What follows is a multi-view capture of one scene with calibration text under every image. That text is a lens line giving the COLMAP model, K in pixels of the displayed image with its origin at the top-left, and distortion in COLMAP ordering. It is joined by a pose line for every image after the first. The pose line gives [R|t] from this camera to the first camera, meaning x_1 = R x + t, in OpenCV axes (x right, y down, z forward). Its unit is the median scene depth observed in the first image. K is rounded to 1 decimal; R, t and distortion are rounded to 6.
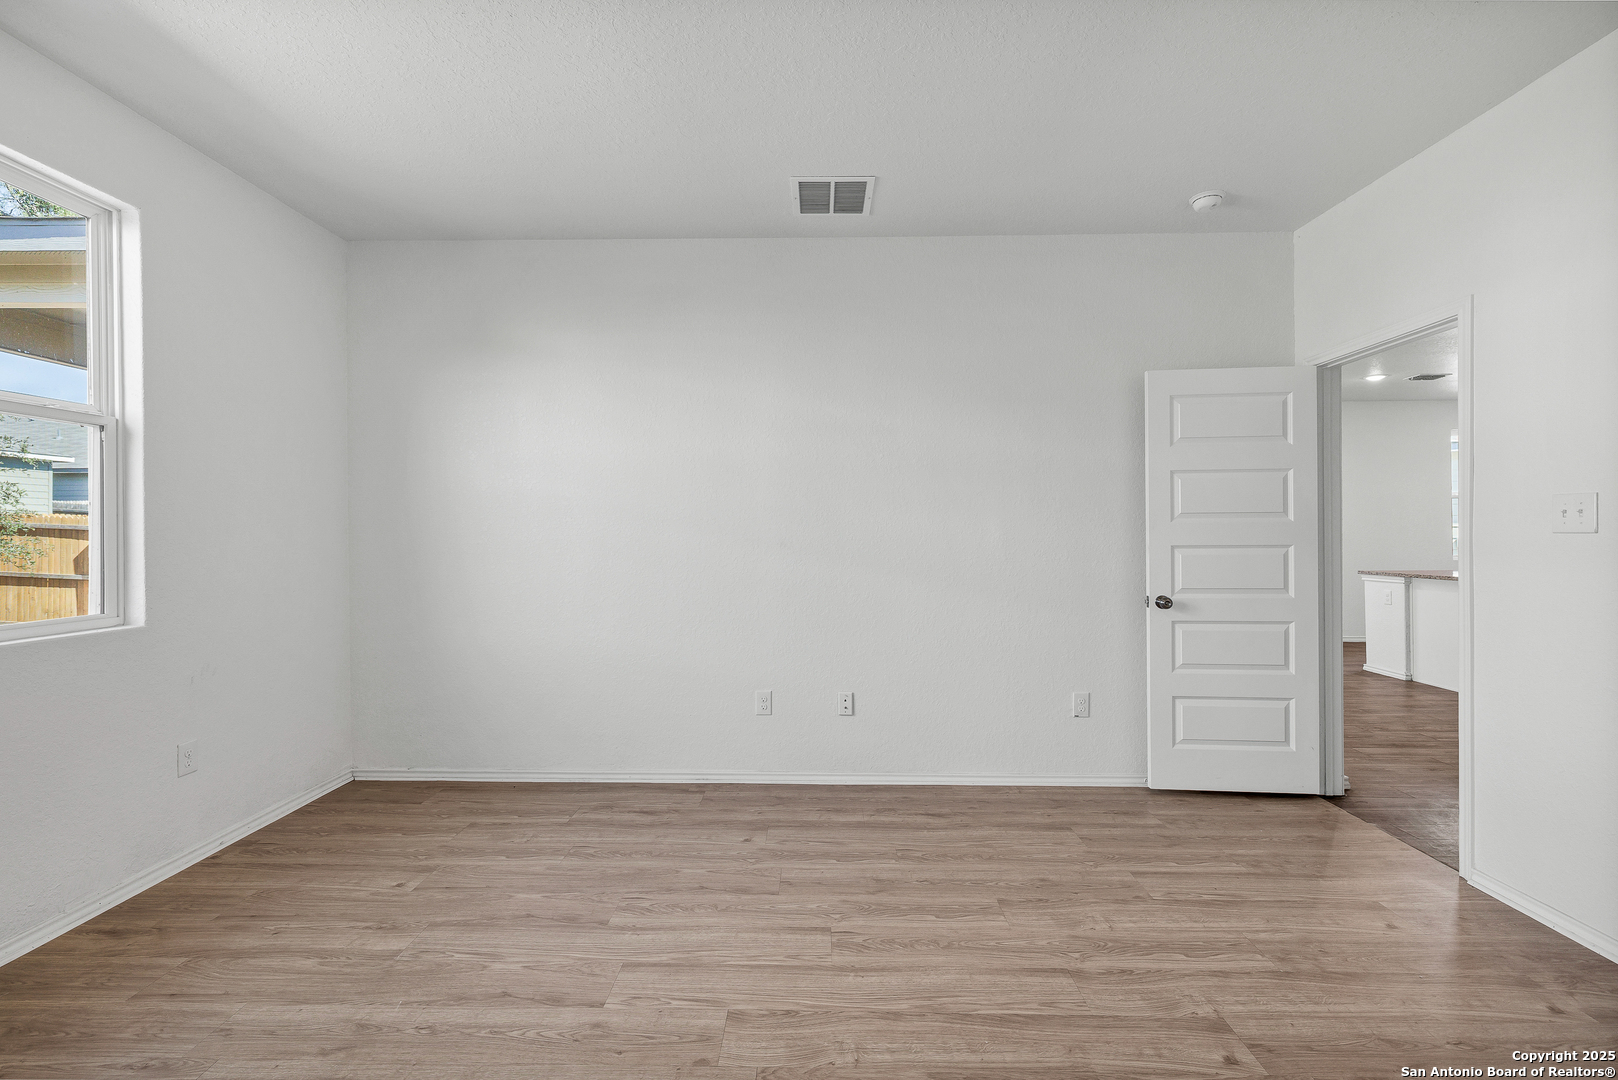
lens RADIAL K [[684.2, 0, 809.0], [0, 684.2, 540.0], [0, 0, 1]] dist [0.000417, 0.000390]
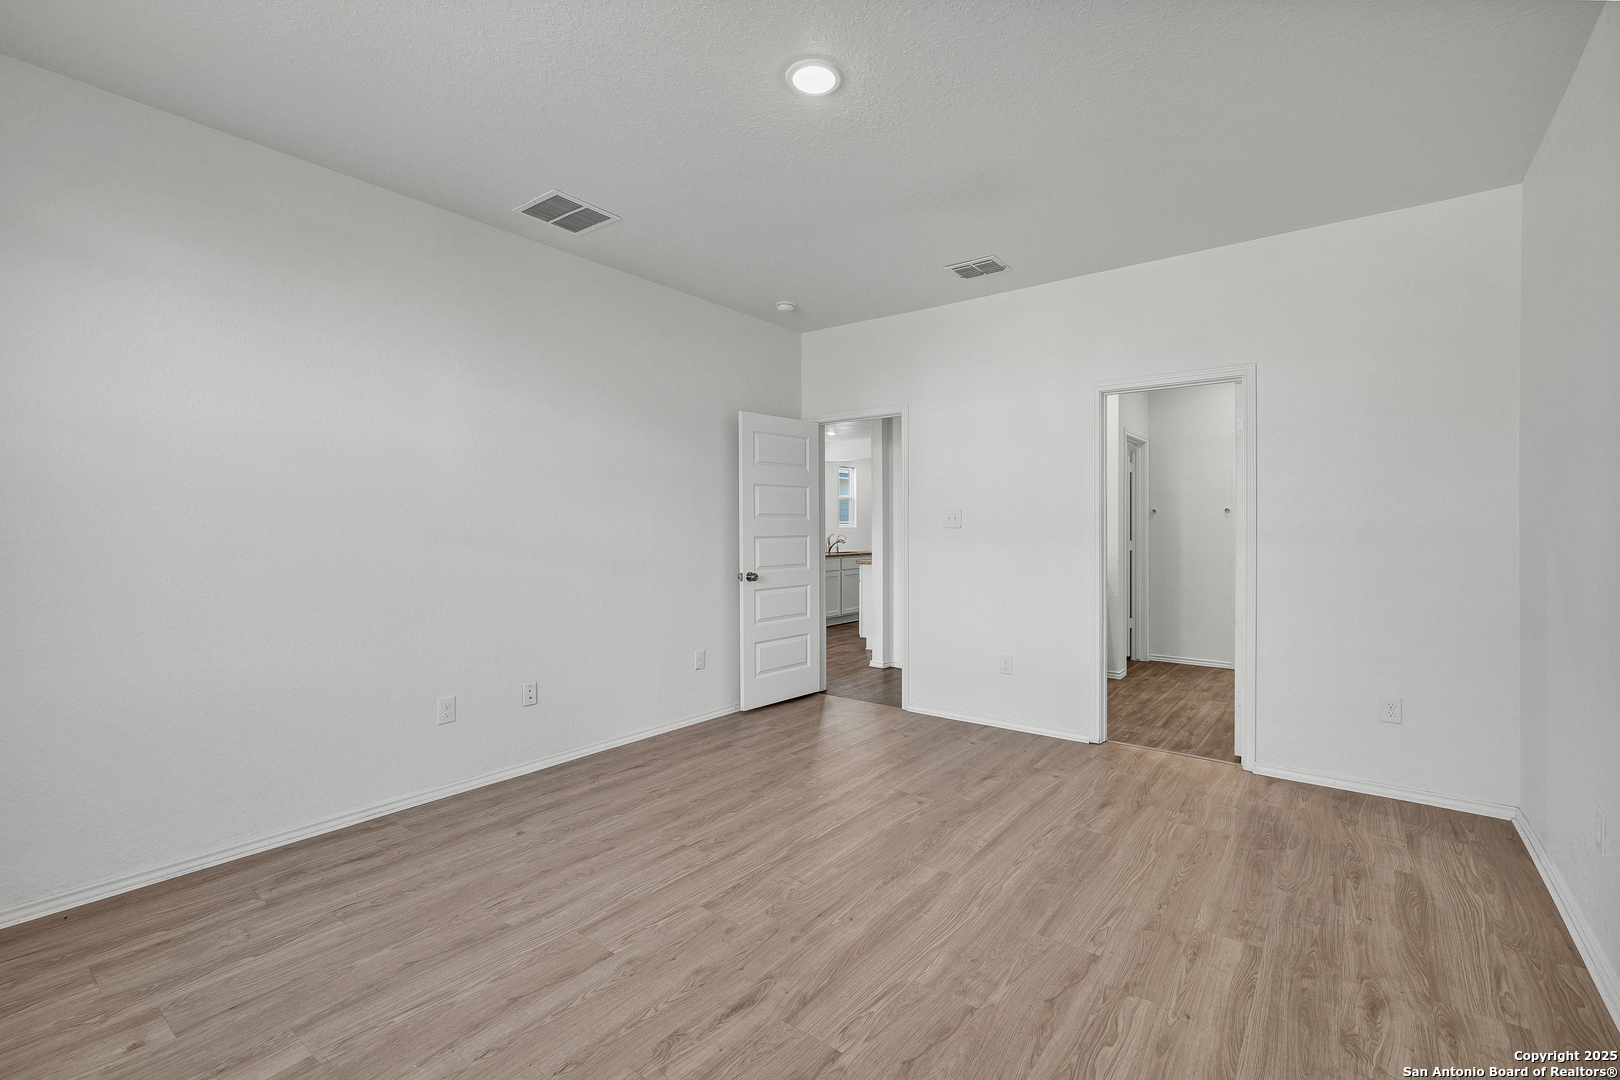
lens RADIAL K [[705.5, 0, 810.0], [0, 705.5, 540.0], [0, 0, 1]] dist [-0.000364, 0.000149]
pose [[0.595725, -0.014023, 0.803066, -0.633318], [0.006657, 0.999899, 0.012523, -0.003149], [-0.803161, -0.002114, 0.595759, 0.036630]]
